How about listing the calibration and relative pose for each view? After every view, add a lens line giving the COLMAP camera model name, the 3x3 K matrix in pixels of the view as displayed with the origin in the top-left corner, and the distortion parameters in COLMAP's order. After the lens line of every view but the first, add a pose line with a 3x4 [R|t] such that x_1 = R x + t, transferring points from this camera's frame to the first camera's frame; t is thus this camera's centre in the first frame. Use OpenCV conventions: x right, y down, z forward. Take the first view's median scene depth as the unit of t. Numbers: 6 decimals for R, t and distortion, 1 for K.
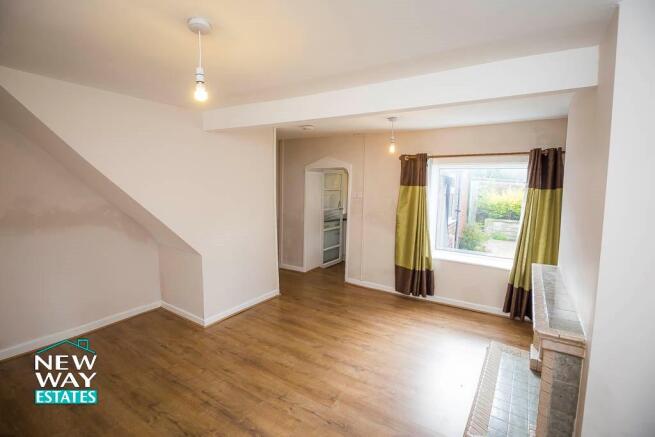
lens RADIAL K [[308.2, 0, 327.5], [0, 308.2, 218.5], [0, 0, 1]] dist [-0.025040, 0.005615]
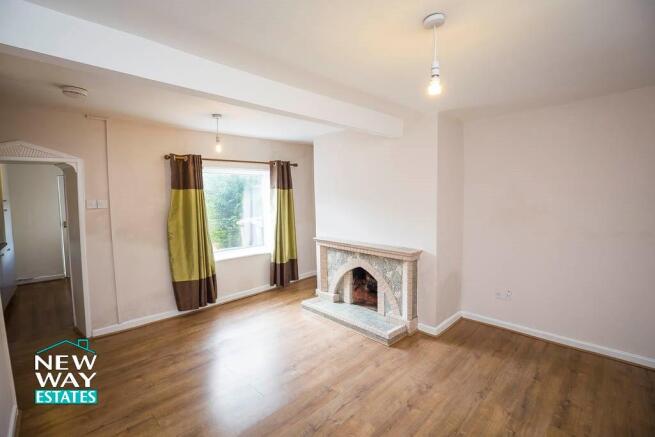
lens RADIAL K [[308.2, 0, 327.5], [0, 308.2, 218.5], [0, 0, 1]] dist [-0.025040, 0.005615]
pose [[0.195084, -0.098624, 0.975815, -0.558314], [0.128544, 0.988920, 0.074250, -0.035965], [-0.972326, 0.110950, 0.205600, 0.435257]]
